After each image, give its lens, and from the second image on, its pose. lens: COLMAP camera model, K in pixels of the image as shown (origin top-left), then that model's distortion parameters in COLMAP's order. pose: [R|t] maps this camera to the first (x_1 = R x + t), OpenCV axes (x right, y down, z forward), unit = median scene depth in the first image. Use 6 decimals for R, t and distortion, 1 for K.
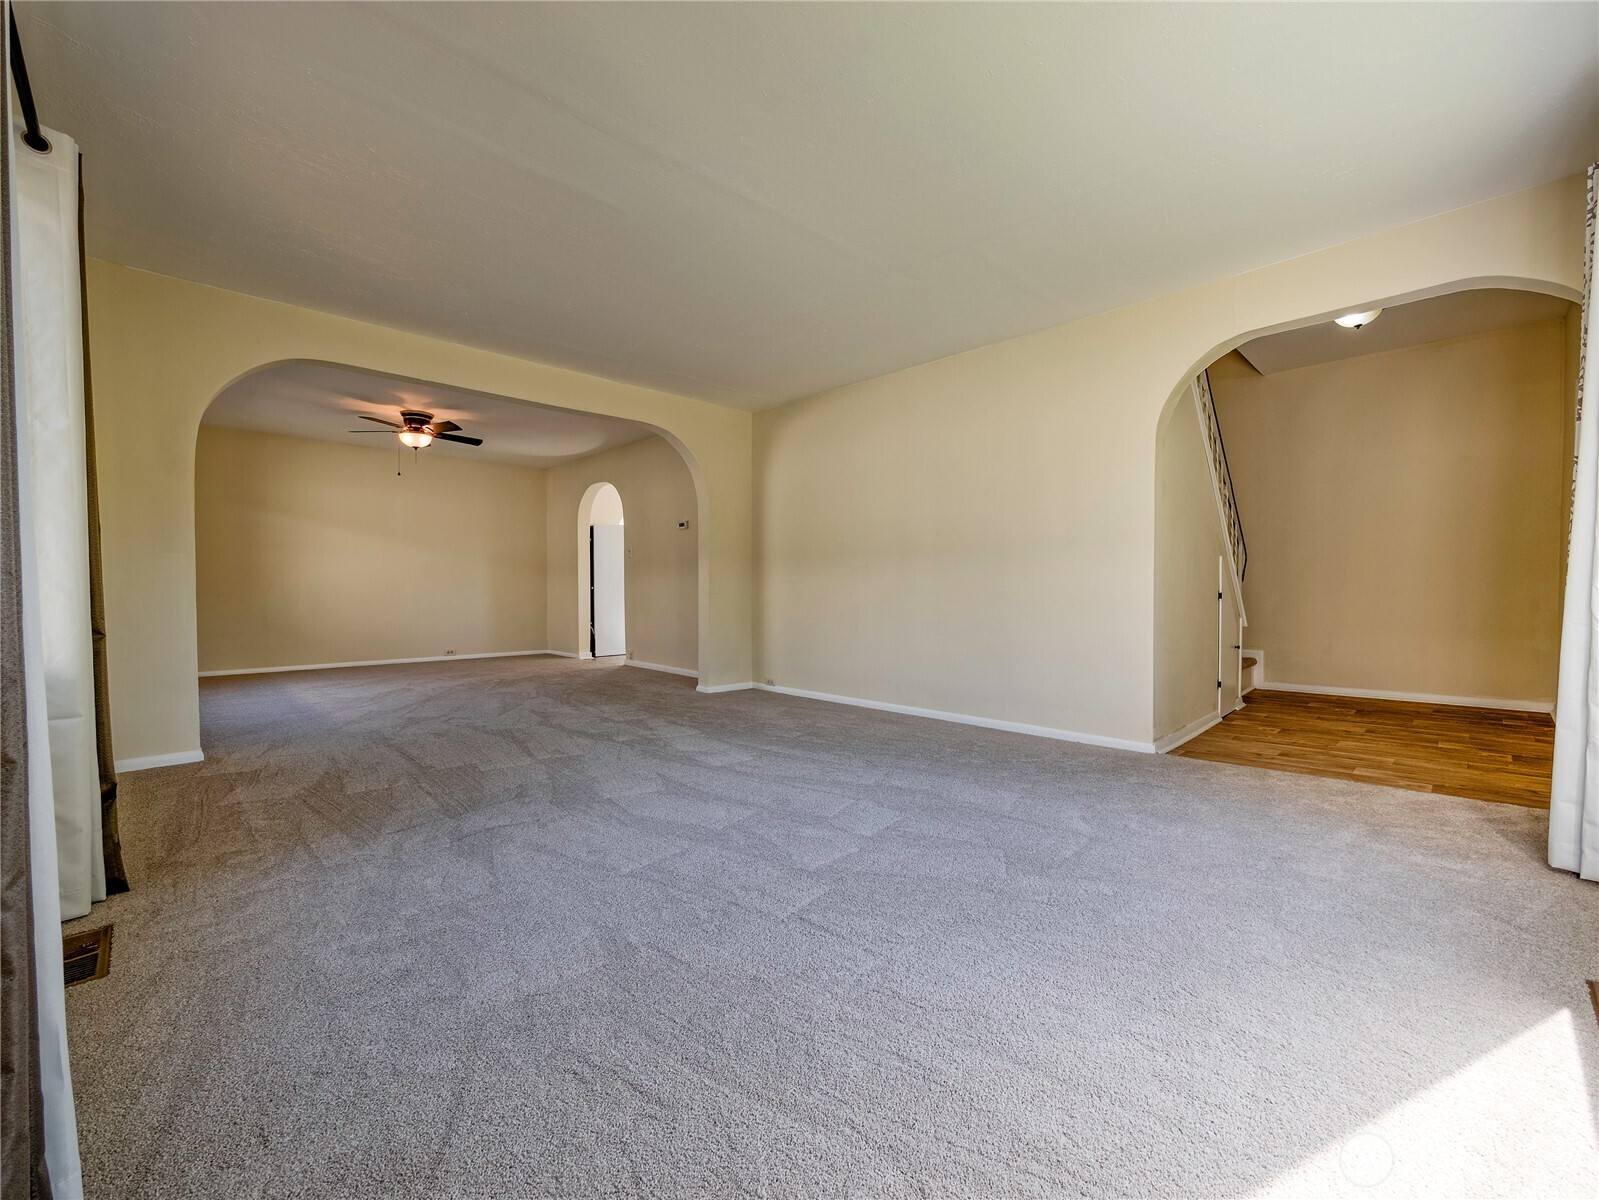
lens RADIAL K [[669.8, 0, 792.7], [0, 669.8, 598.3], [0, 0, 1]] dist [-0.005074, 0.000411]
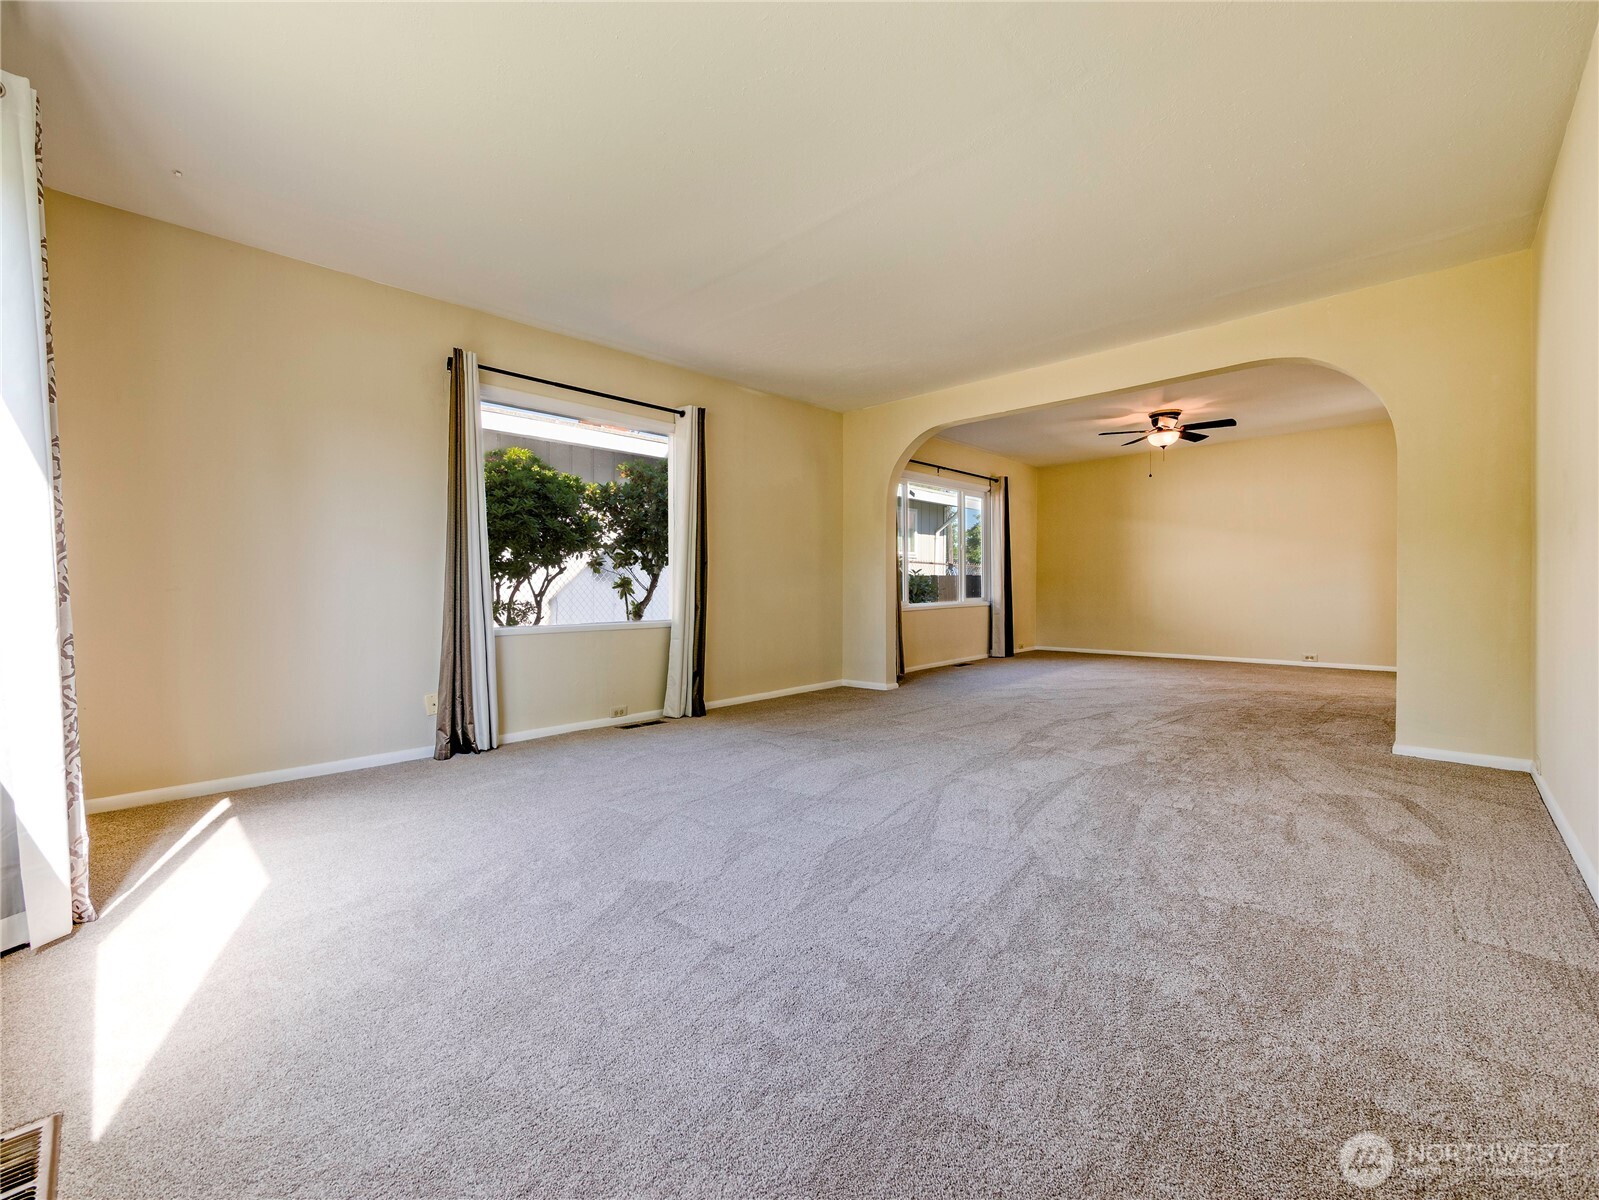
lens RADIAL K [[669.8, 0, 793.3], [0, 669.8, 604.1], [0, 0, 1]] dist [-0.005074, 0.000411]
pose [[0.034355, 0.029136, -0.998985, 0.459940], [-0.011969, 0.999515, 0.028740, -0.008245], [0.999338, 0.010970, 0.034687, 0.419660]]
